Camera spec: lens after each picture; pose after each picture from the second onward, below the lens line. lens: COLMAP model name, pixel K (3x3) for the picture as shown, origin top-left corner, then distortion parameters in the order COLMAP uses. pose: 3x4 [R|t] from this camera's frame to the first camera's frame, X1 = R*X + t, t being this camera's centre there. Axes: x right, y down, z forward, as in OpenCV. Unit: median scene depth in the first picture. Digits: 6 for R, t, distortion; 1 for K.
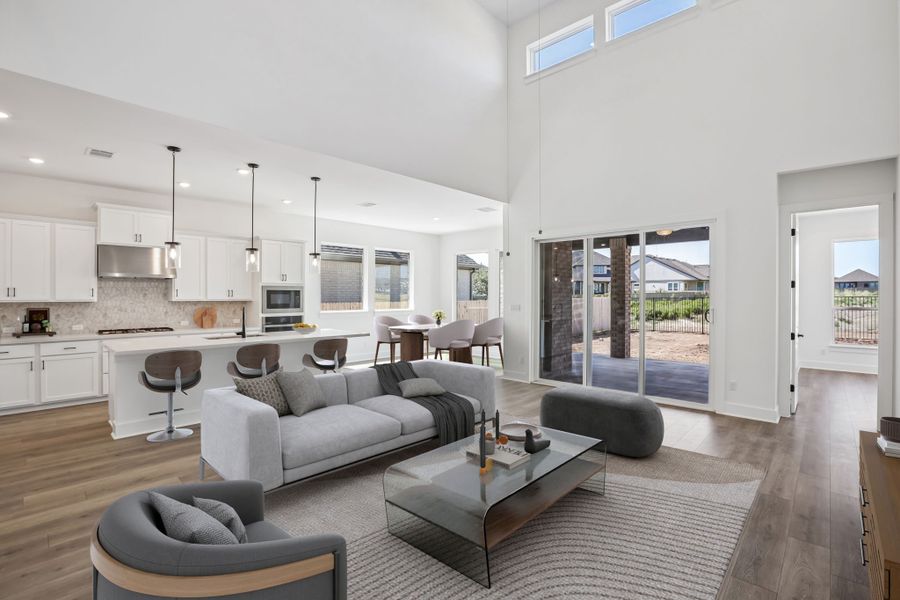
lens RADIAL K [[419.5, 0, 450.8], [0, 419.5, 298.3], [0, 0, 1]] dist [-0.035656, -0.001300]
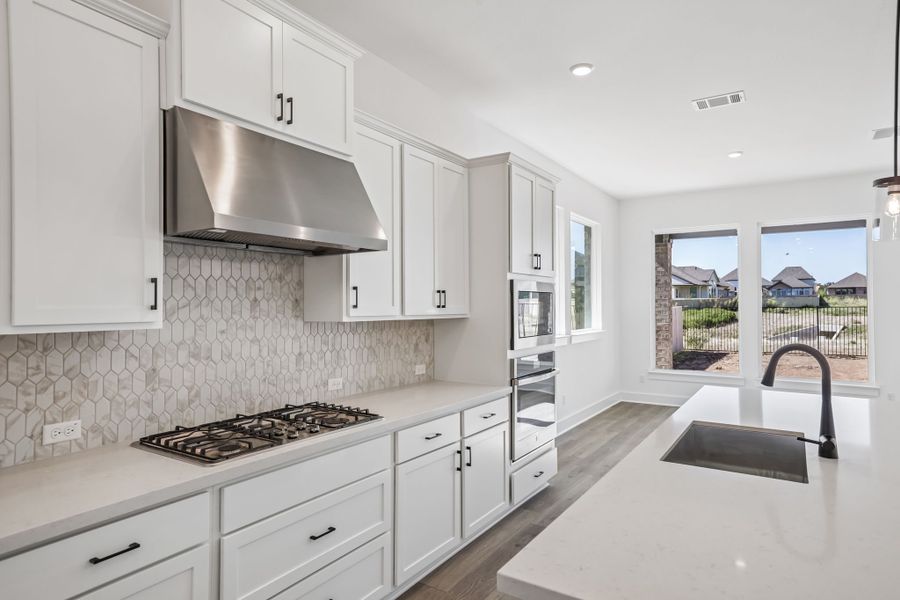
lens RADIAL K [[552.3, 0, 450.8], [0, 552.3, 298.0], [0, 0, 1]] dist [0.008114, 0.004567]
pose [[0.980601, -0.001985, 0.196006, -0.698284], [0.006130, 0.999770, -0.020541, -0.002607], [-0.195920, 0.021344, 0.980388, 0.570393]]
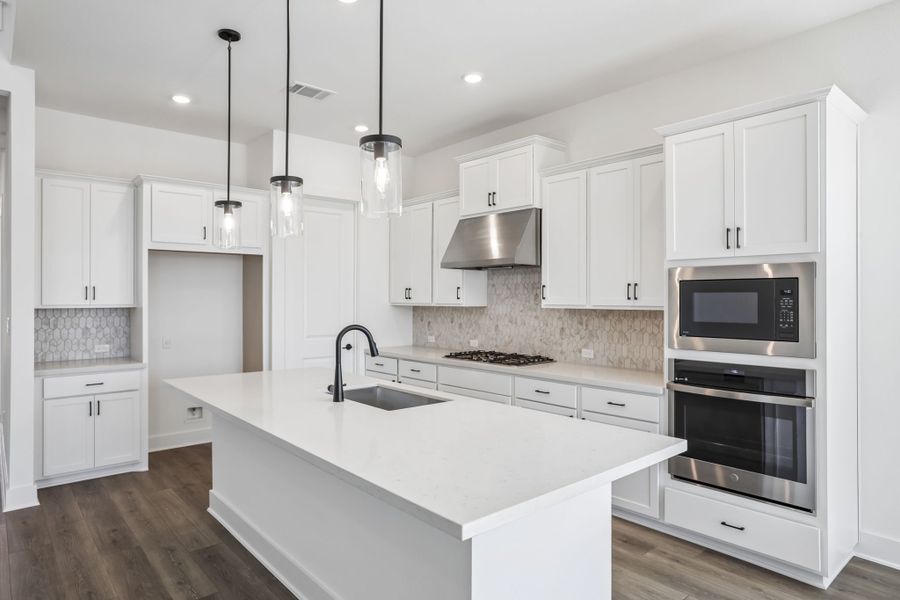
lens RADIAL K [[552.3, 0, 452.0], [0, 552.3, 302.6], [0, 0, 1]] dist [0.008114, 0.004567]
pose [[-0.114184, 0.007720, -0.993430, 0.026770], [-0.003756, 0.999959, 0.008202, -0.005458], [0.993453, 0.004668, -0.114150, 0.997717]]
